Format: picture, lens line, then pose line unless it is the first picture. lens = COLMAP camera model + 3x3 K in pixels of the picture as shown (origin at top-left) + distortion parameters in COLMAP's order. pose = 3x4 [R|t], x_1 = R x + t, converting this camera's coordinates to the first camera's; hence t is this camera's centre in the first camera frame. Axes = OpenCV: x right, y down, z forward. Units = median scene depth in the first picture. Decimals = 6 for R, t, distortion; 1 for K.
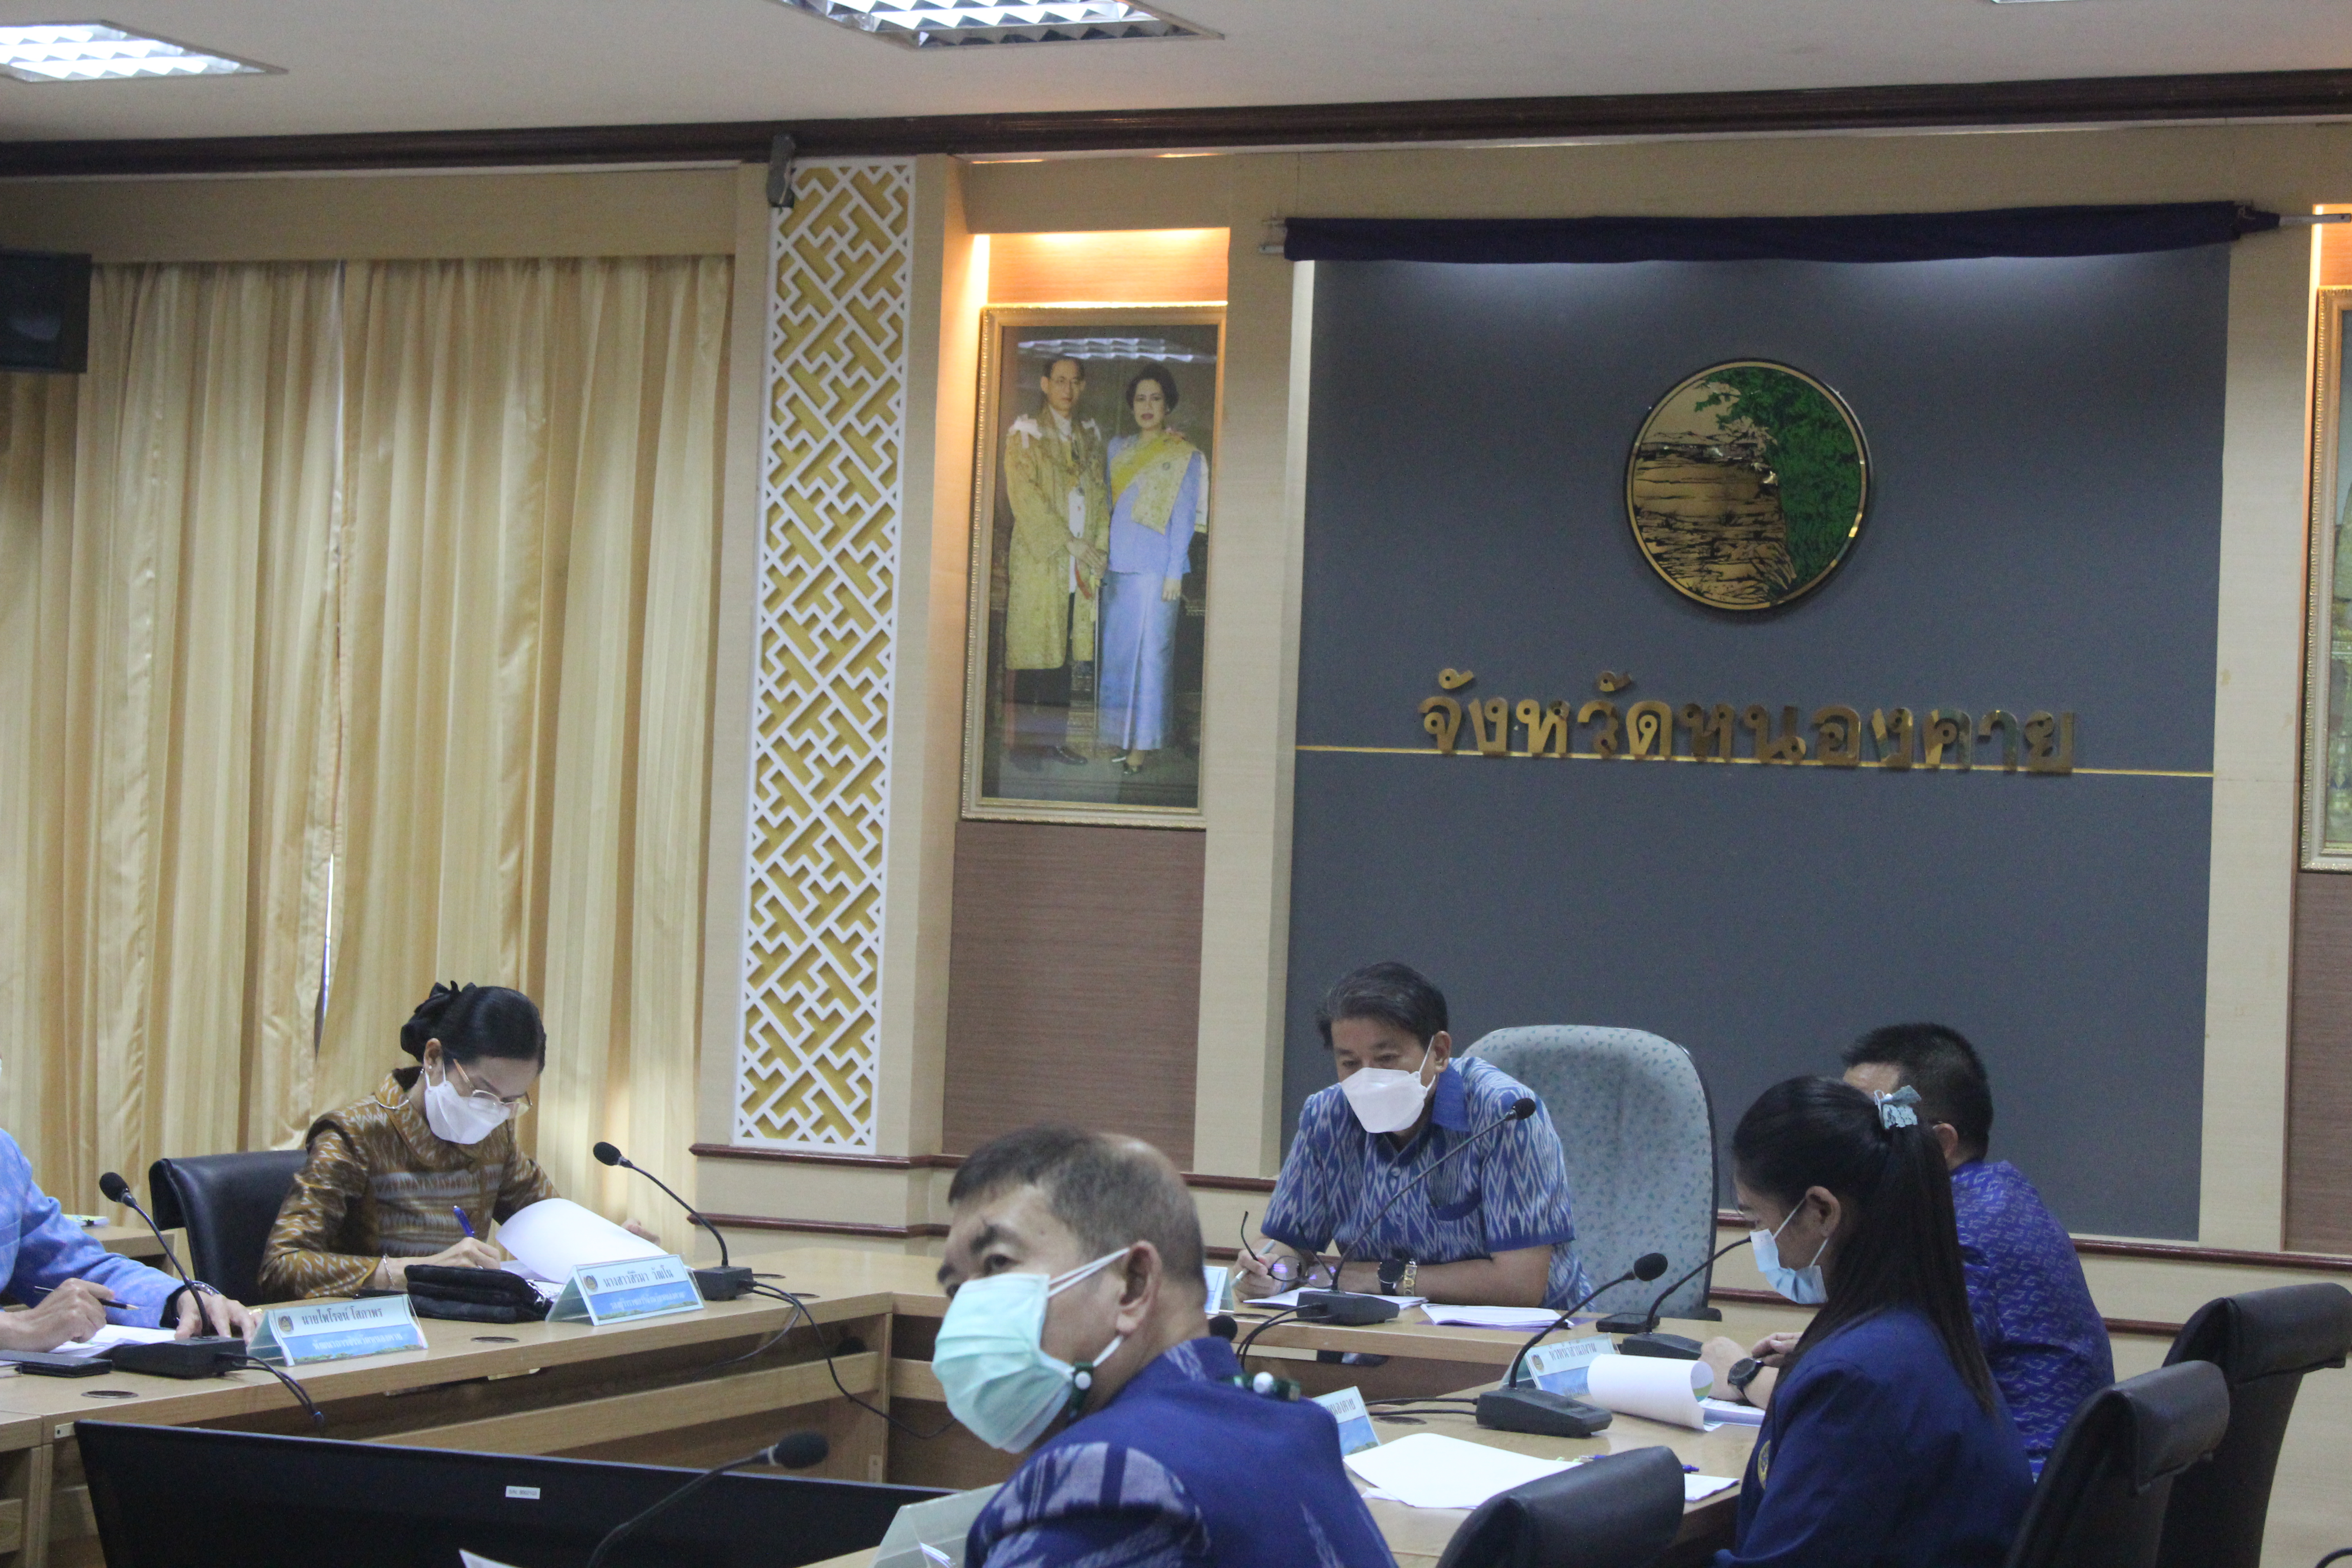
lens RADIAL K [[5027.2, 0, 1093.0], [0, 5027.2, 713.5], [0, 0, 1]] dist [0.160523, 0.000000]
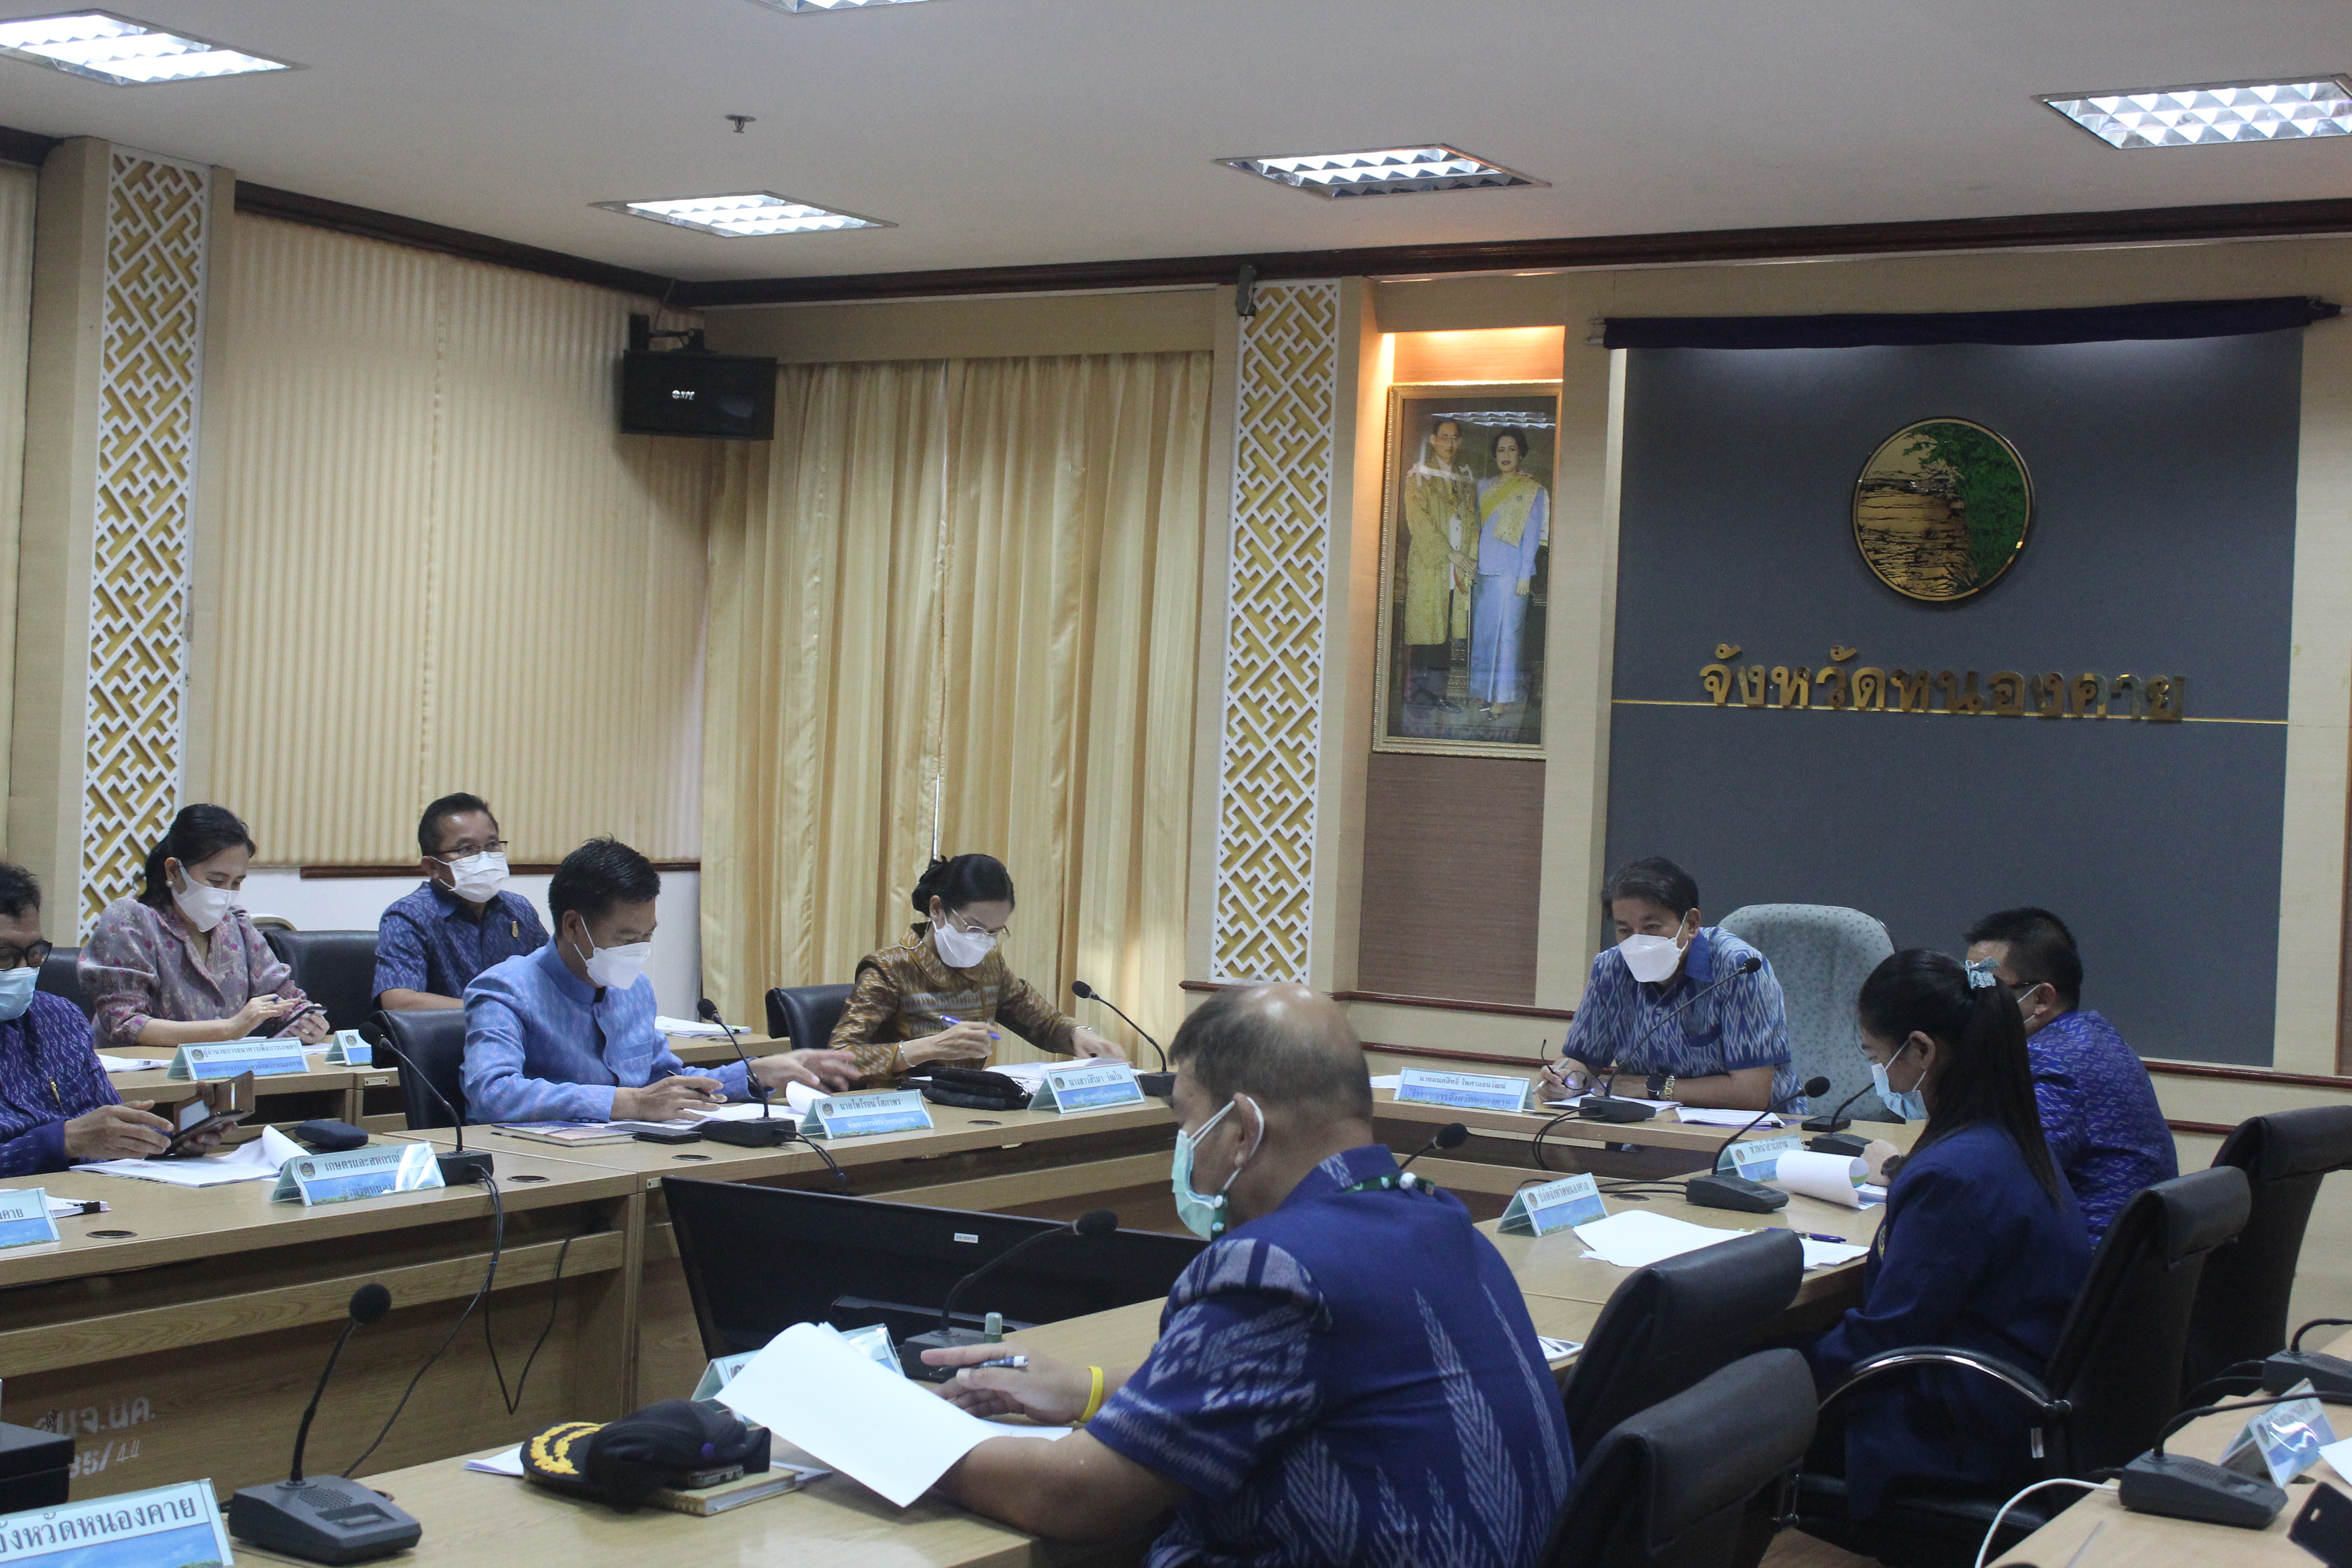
lens RADIAL K [[3410.6, 0, 1146.8], [0, 3410.6, 727.2], [0, 0, 1]] dist [0.038840, 0.000000]
pose [[0.992677, 0.003494, -0.120752, 0.027850], [-0.001961, 0.999916, 0.012815, 0.002204], [0.120787, -0.012484, 0.992600, 0.054024]]
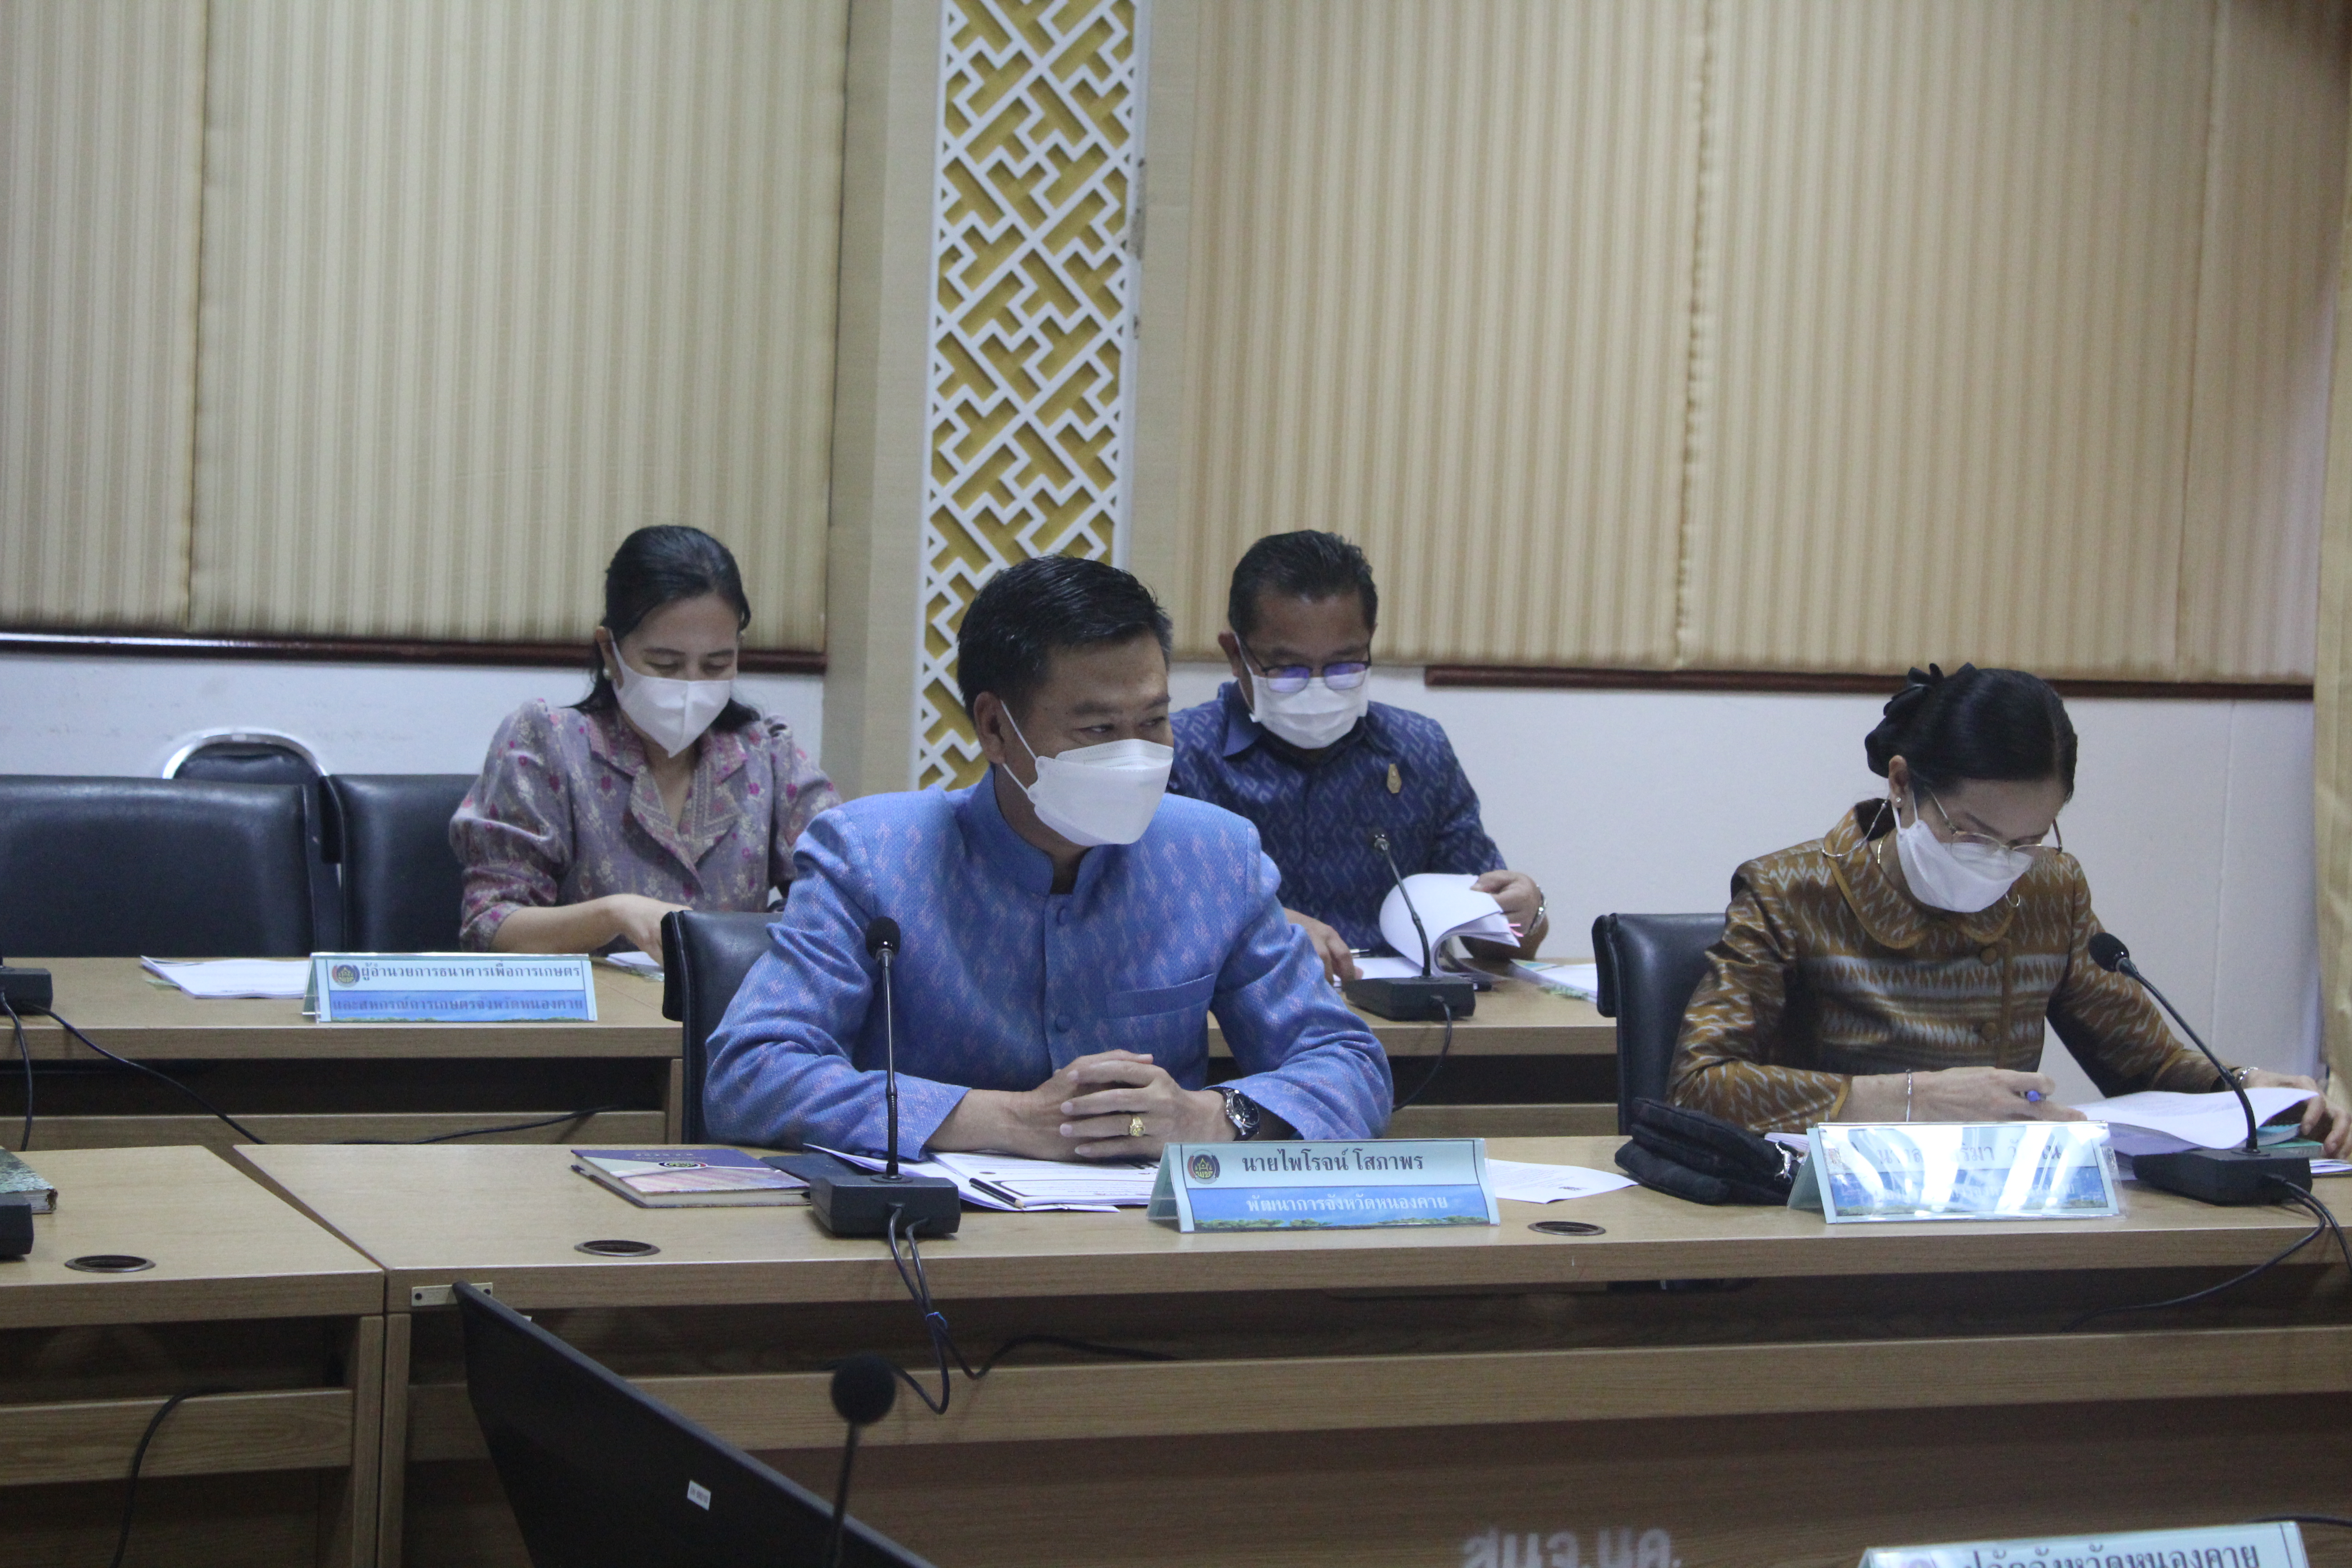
lens RADIAL K [[5164.7, 0, 1162.2], [0, 5164.7, 762.7], [0, 0, 1]] dist [0.046107, 0.000000]
pose [[0.747758, 0.041803, -0.662654, 0.192374], [-0.000065, 0.998021, 0.062887, 0.018975], [0.663971, -0.046981, 0.746281, 0.354536]]
